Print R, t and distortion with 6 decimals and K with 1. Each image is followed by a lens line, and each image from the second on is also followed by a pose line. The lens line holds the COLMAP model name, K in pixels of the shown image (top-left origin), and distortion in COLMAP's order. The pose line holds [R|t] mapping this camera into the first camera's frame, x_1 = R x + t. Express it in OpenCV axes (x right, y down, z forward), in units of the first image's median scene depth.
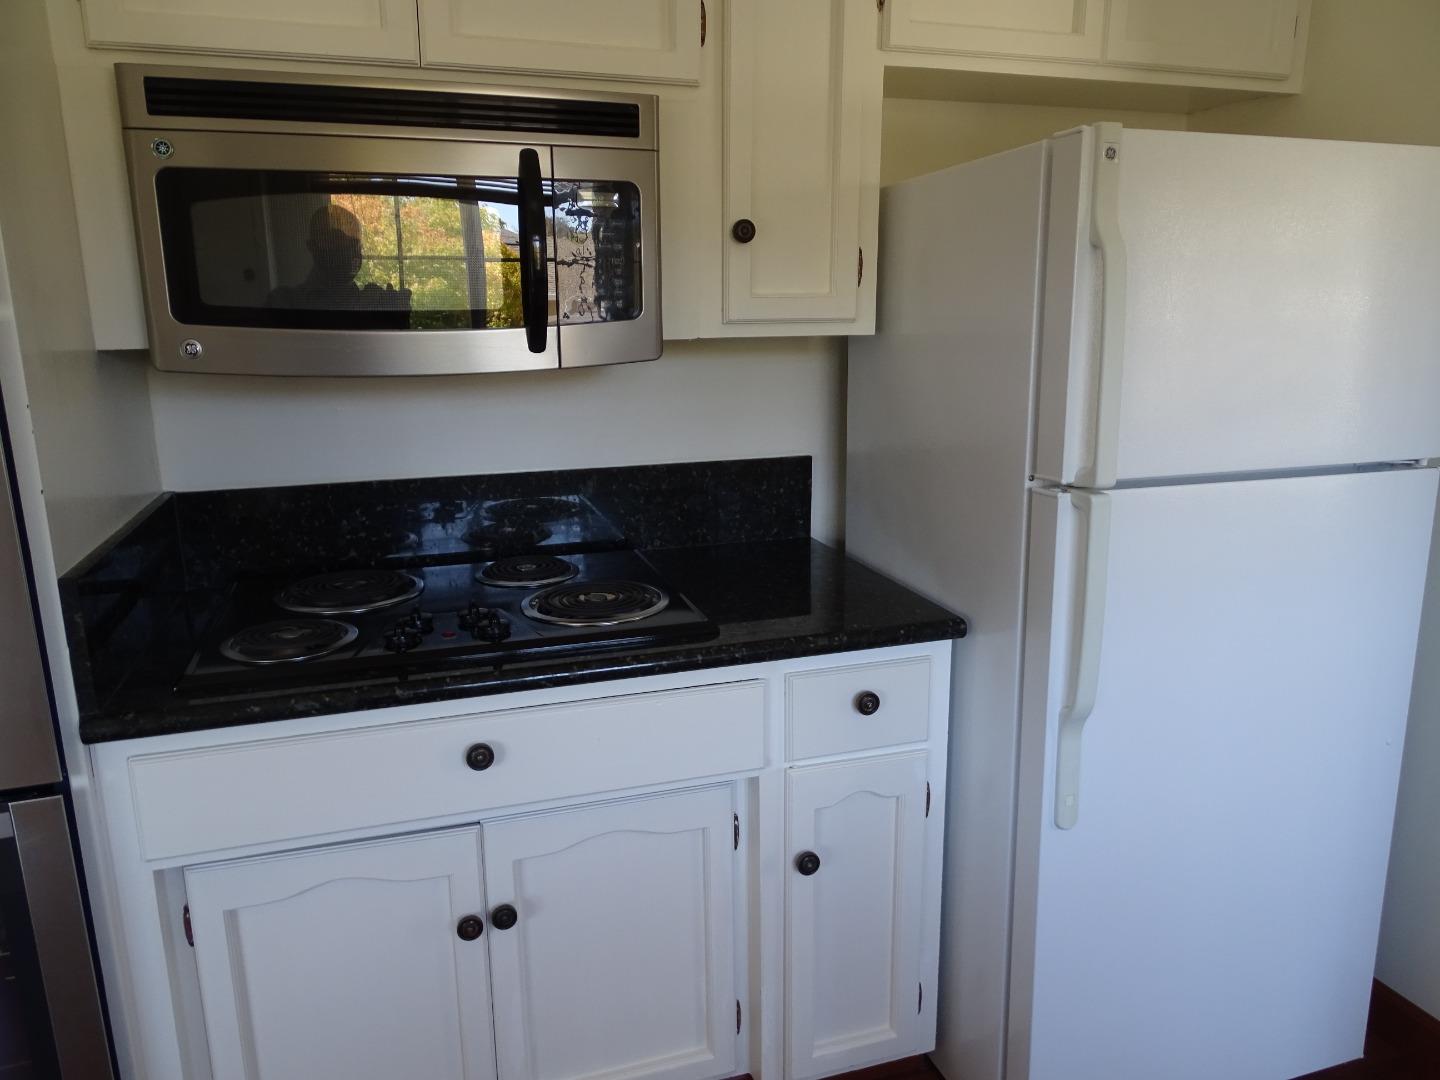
lens RADIAL K [[1045.5, 0, 720.0], [0, 1045.5, 540.0], [0, 0, 1]] dist [-0.010002, -0.000716]
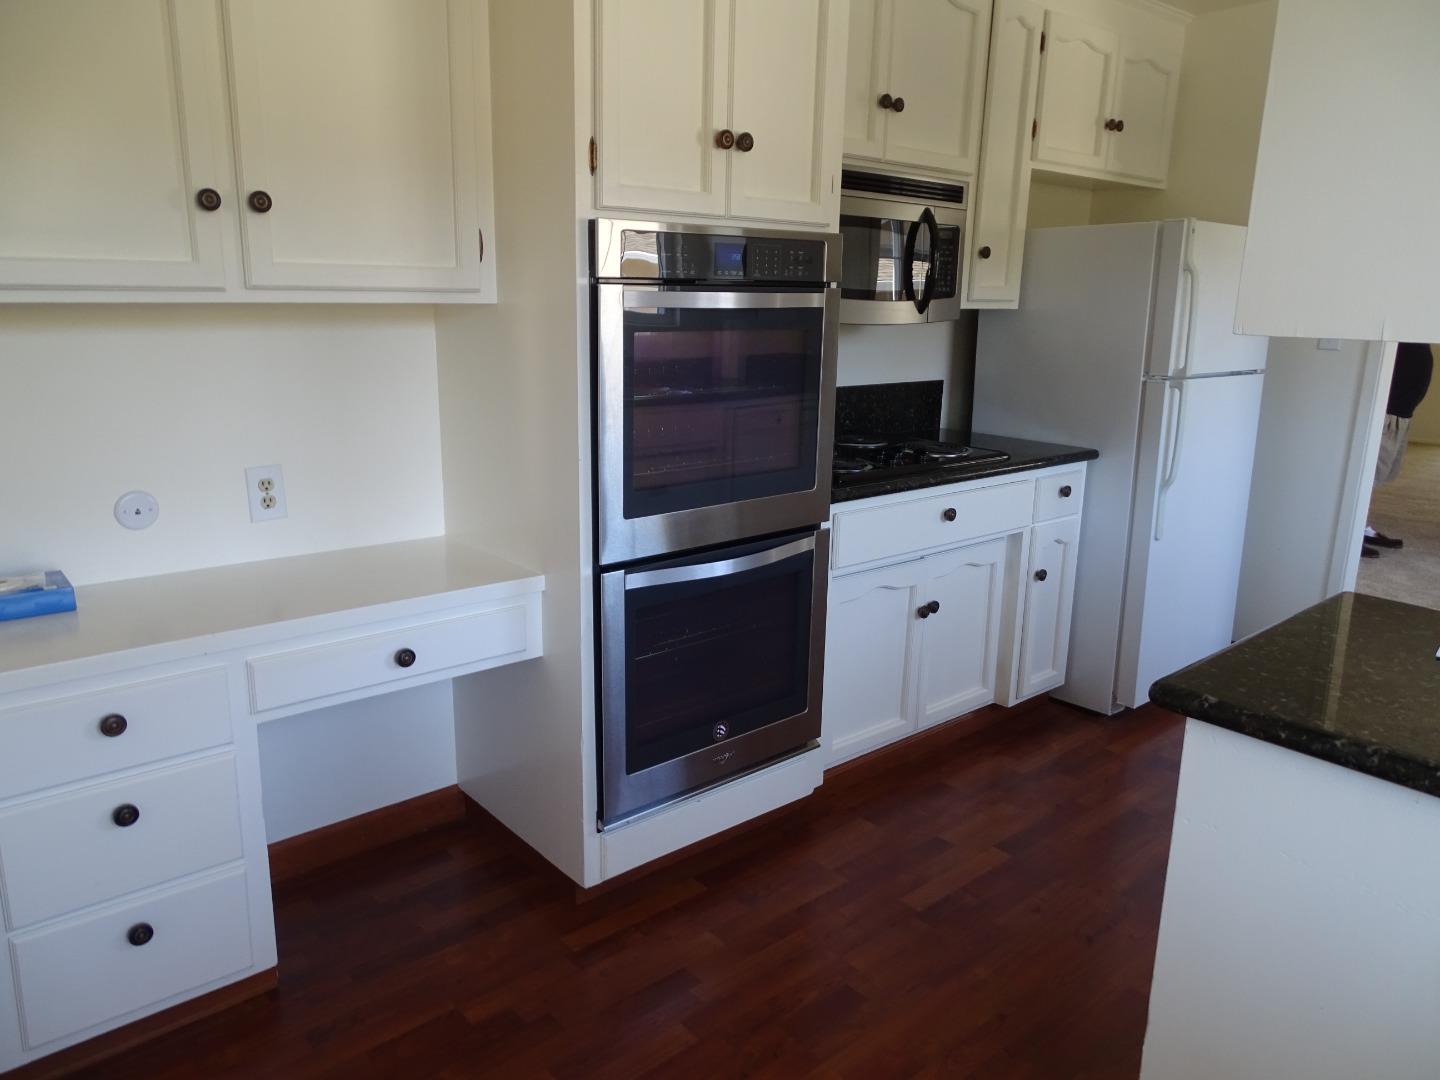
lens RADIAL K [[1012.7, 0, 720.0], [0, 1012.7, 540.0], [0, 0, 1]] dist [-0.026180, 0.001017]
pose [[0.930646, -0.064512, 0.360189, -1.213616], [0.058084, 0.997900, 0.028653, 0.158133], [-0.361281, -0.005745, 0.932439, -0.586581]]
